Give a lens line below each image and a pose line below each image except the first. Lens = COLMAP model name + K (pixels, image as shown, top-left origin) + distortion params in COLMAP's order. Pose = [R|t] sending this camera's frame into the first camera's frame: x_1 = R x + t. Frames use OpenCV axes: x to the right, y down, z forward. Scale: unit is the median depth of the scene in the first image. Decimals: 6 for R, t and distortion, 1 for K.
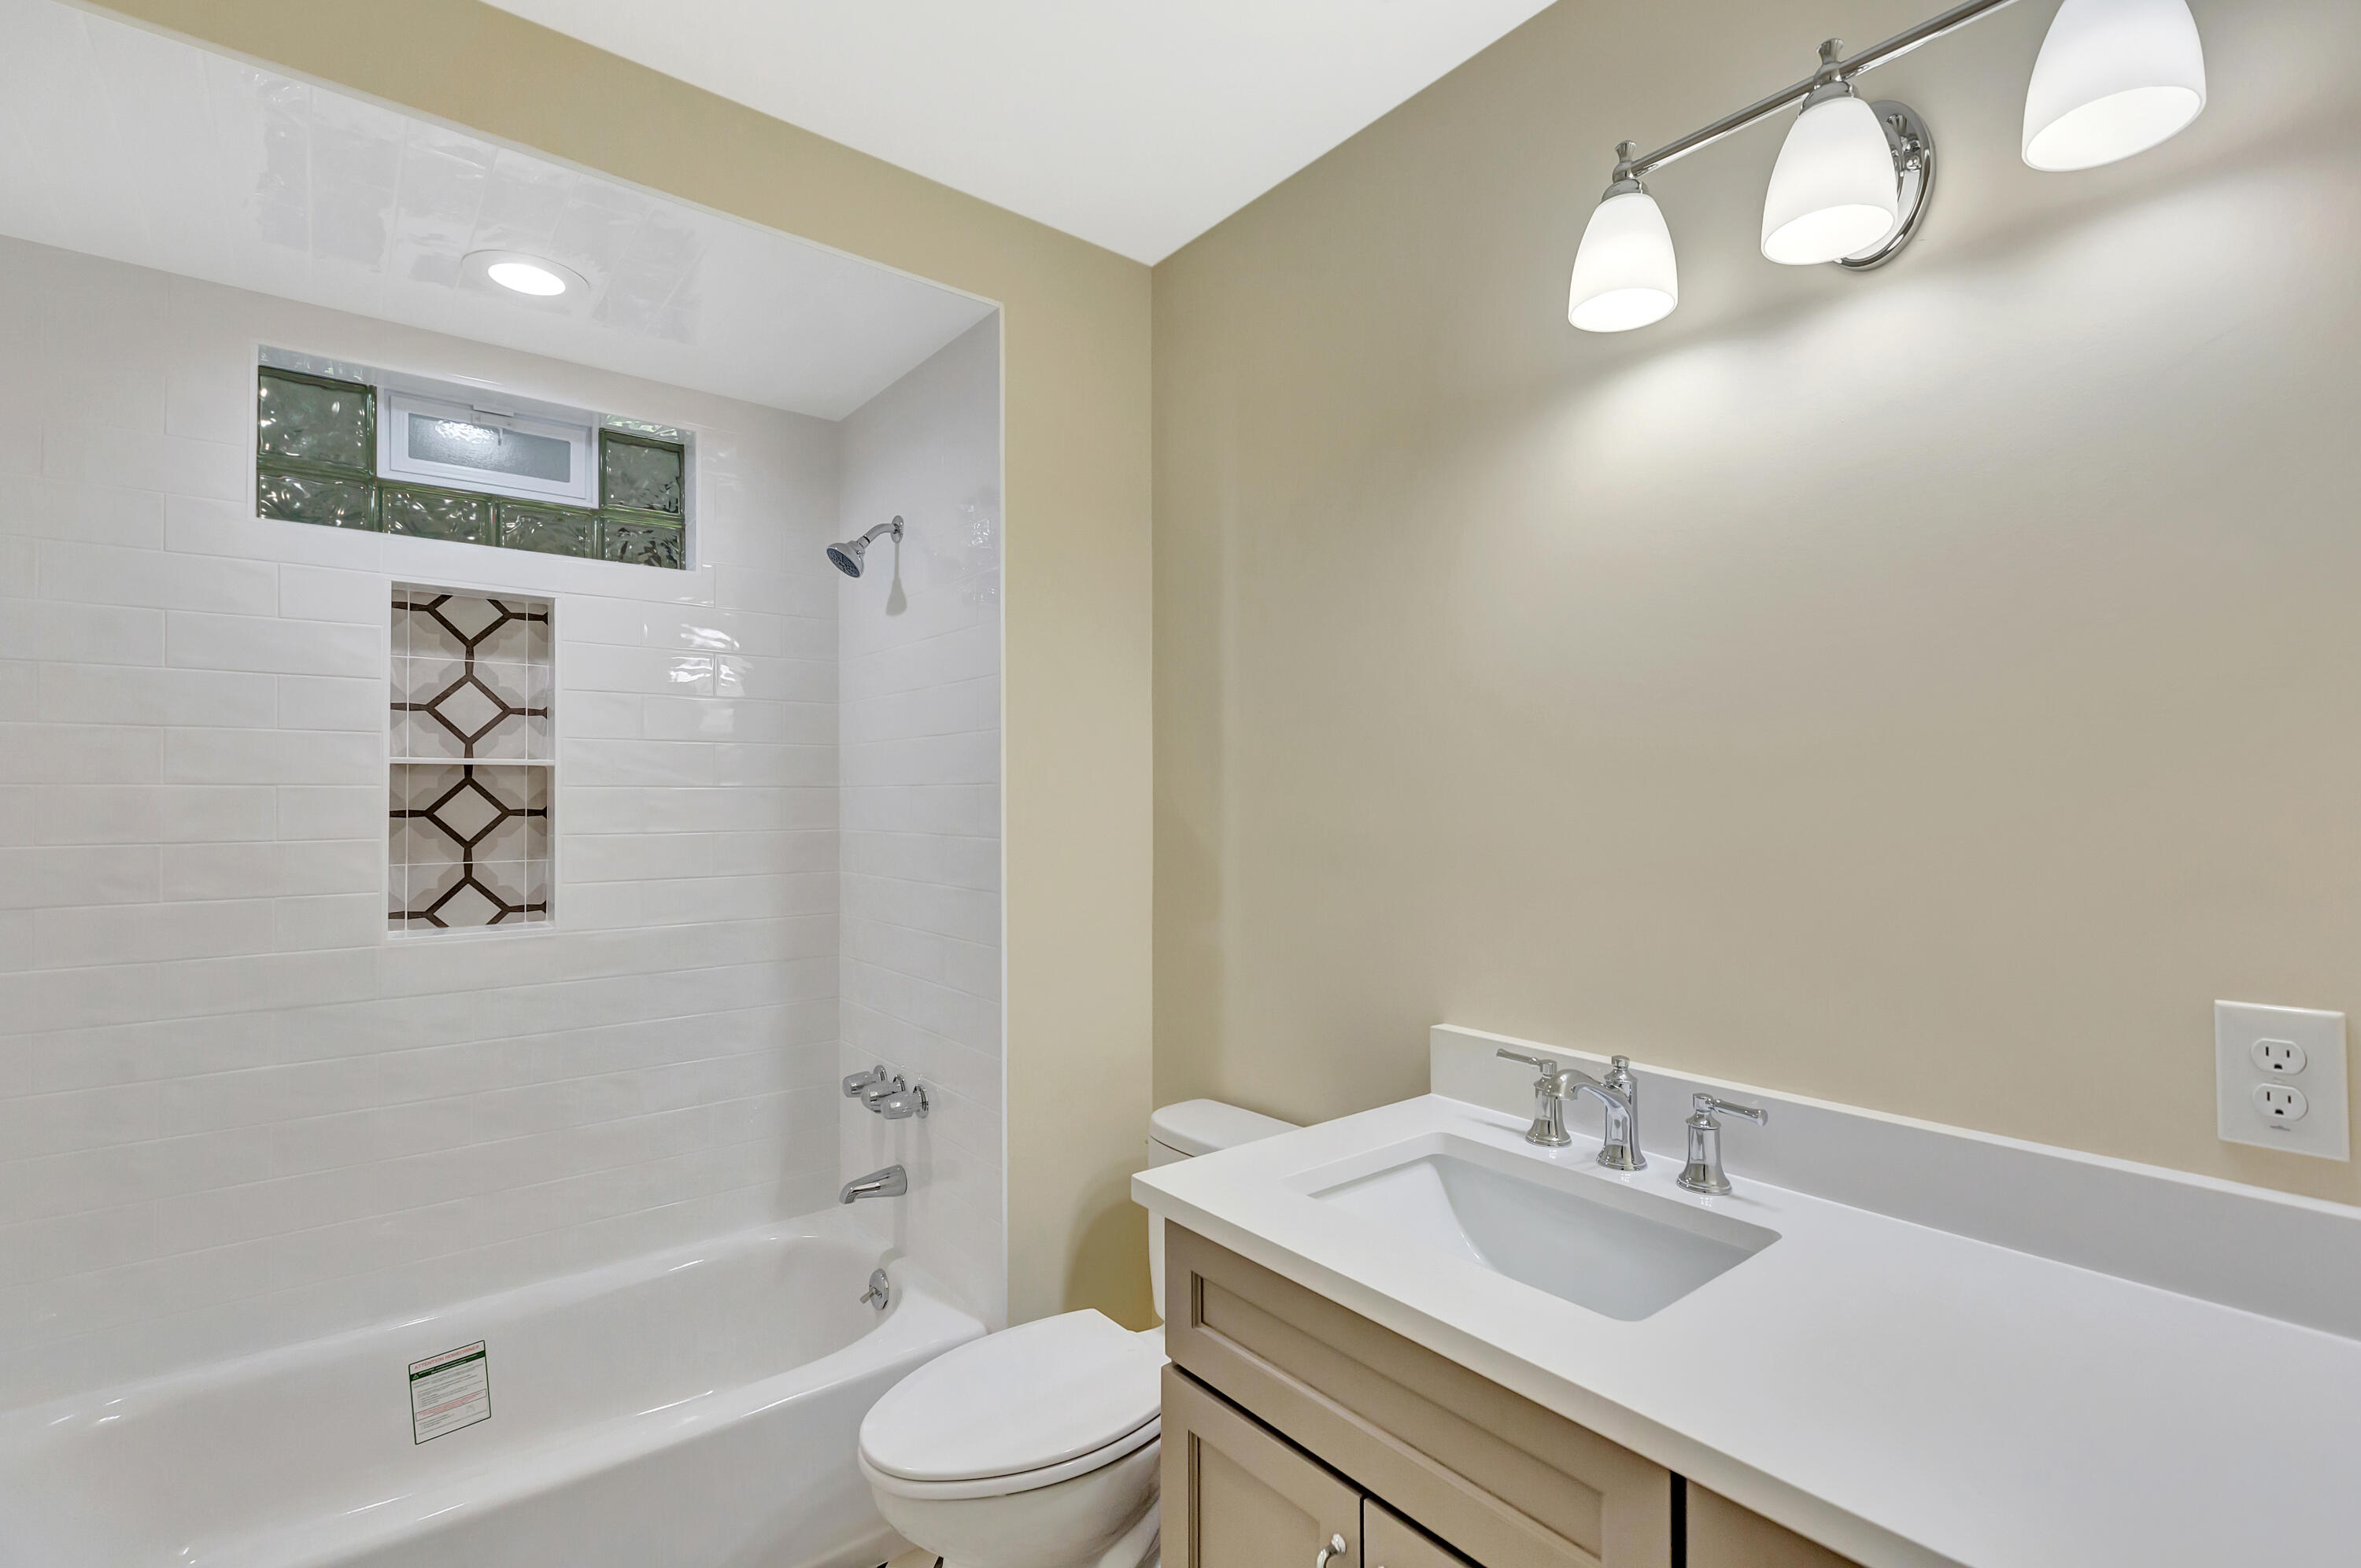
lens RADIAL K [[1058.0, 0, 1179.4], [0, 1058.0, 769.8], [0, 0, 1]] dist [0.003811, -0.001295]
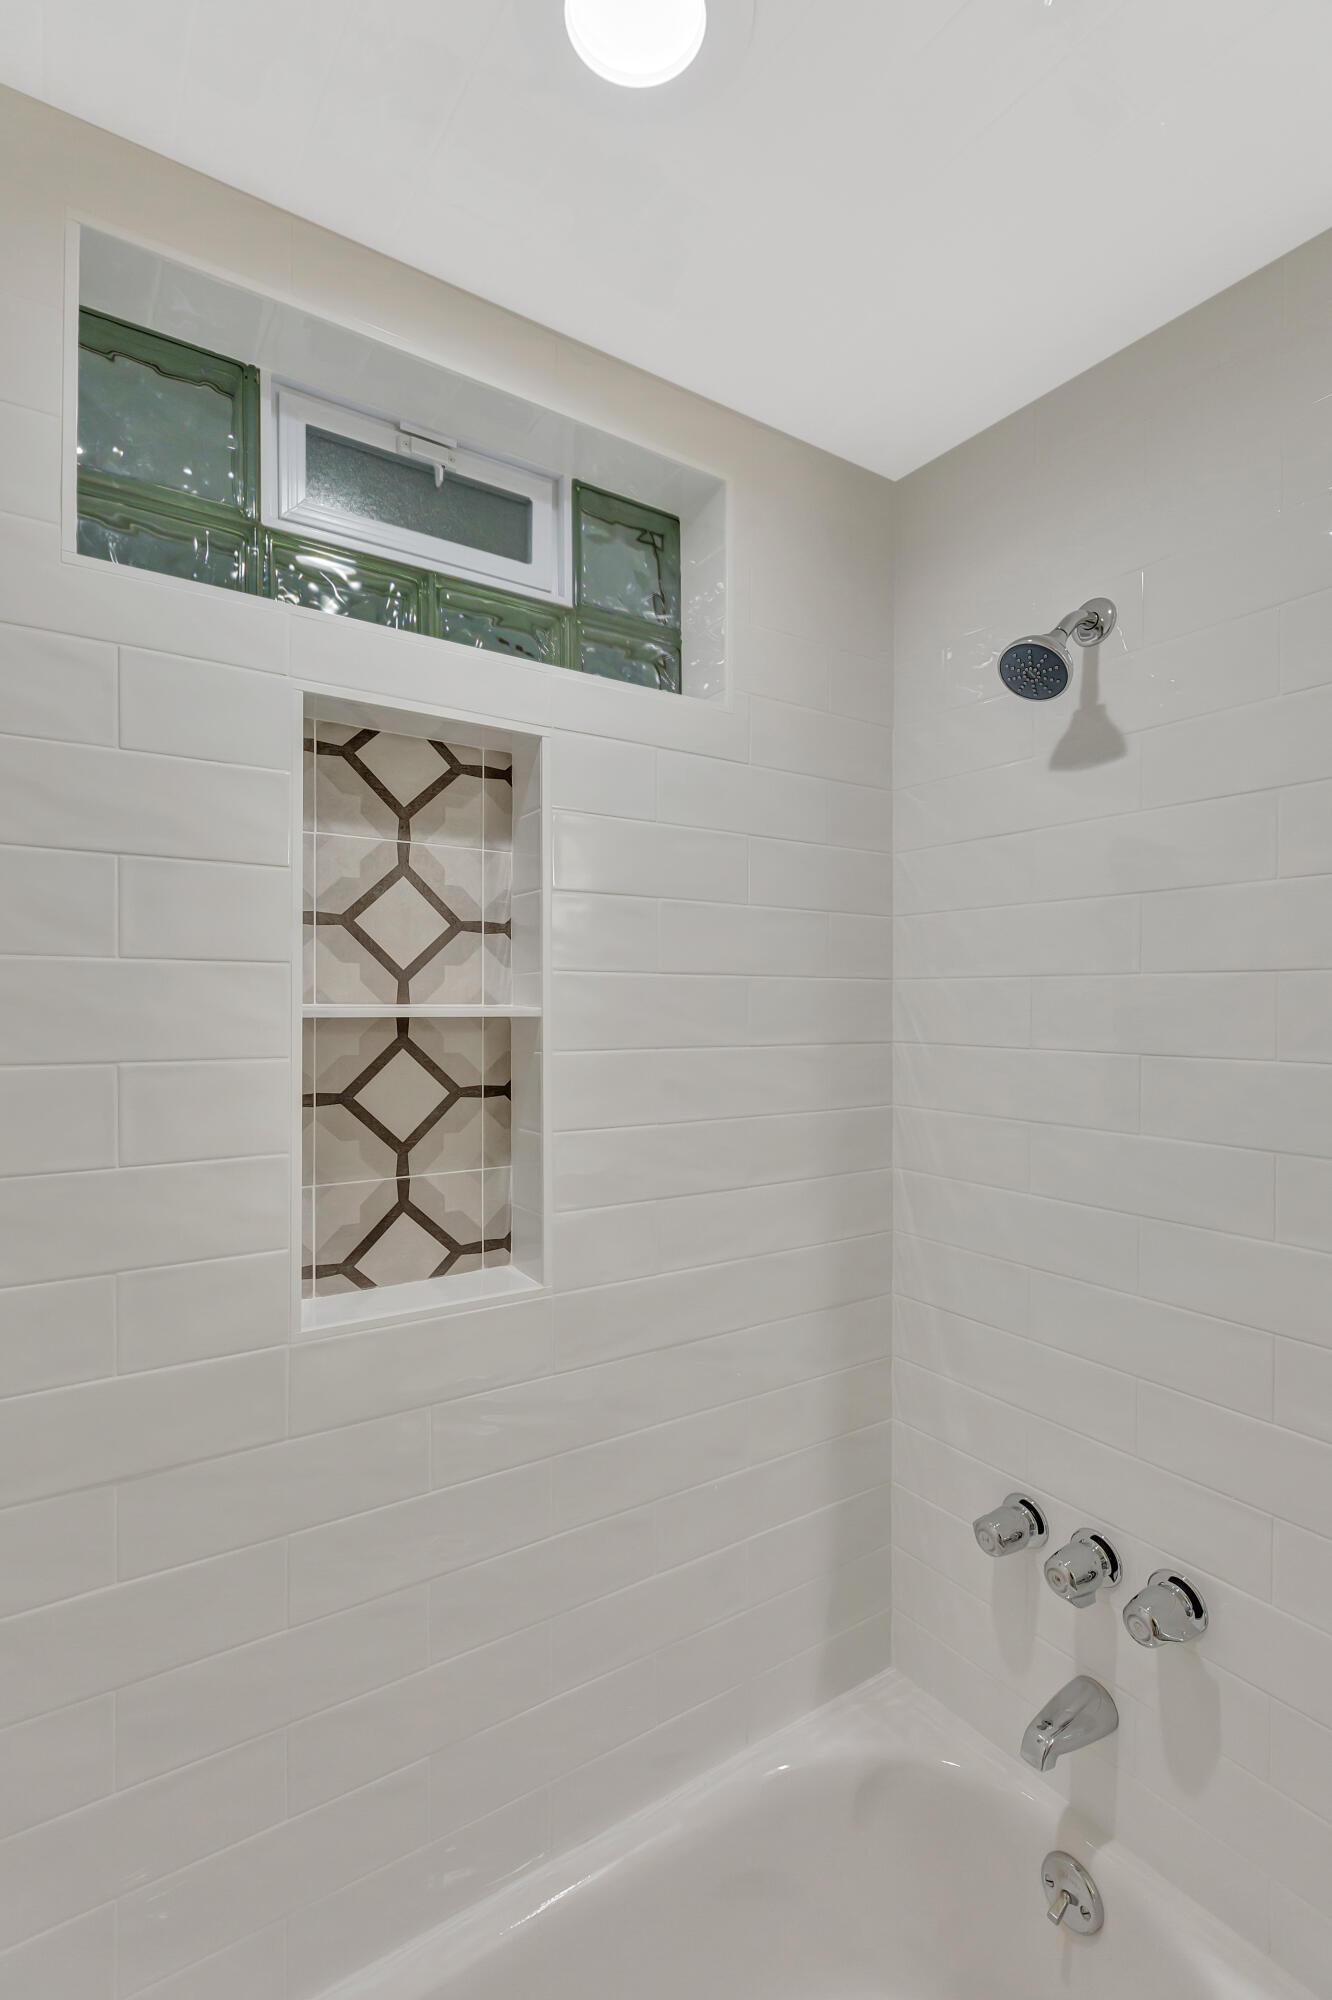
lens RADIAL K [[896.4, 0, 701.5], [0, 896.4, 994.9], [0, 0, 1]] dist [0.003811, -0.001295]
pose [[0.999432, 0.005472, -0.033239, -0.480717], [-0.004903, 0.999841, 0.017171, -0.025625], [0.033327, -0.016998, 0.999300, 0.492679]]
